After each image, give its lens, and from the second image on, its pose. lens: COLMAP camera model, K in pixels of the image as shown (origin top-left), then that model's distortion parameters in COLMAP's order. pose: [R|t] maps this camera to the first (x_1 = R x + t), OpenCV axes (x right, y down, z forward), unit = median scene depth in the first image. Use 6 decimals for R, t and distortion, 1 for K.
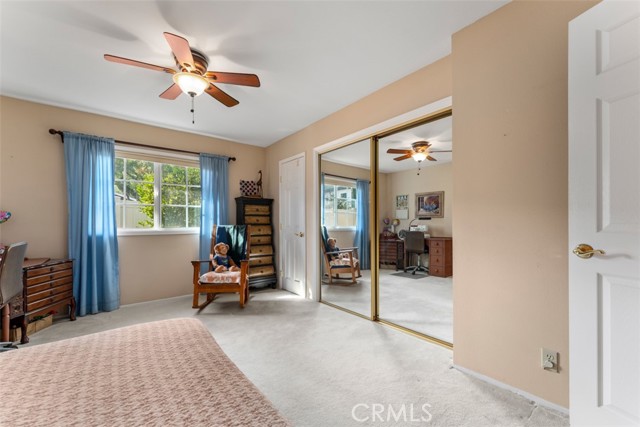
lens RADIAL K [[257.5, 0, 319.3], [0, 257.5, 223.0], [0, 0, 1]] dist [-0.000497, -0.000058]
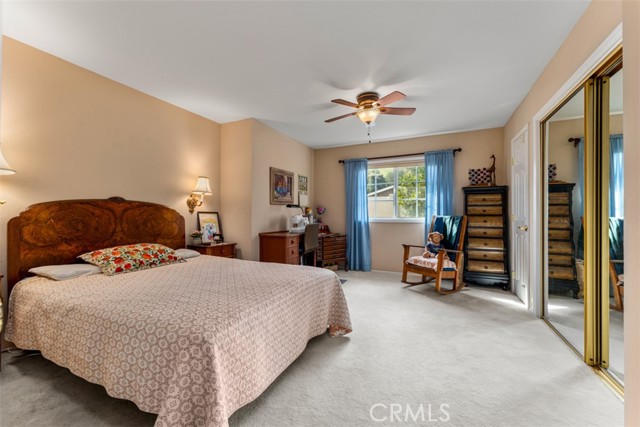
lens RADIAL K [[255.8, 0, 319.1], [0, 255.8, 211.5], [0, 0, 1]] dist [-0.000764, -0.000017]
pose [[0.443730, -0.006673, -0.896136, 0.359049], [-0.002021, 0.999962, -0.008447, 0.001500], [0.896158, 0.005560, 0.443700, 0.077257]]
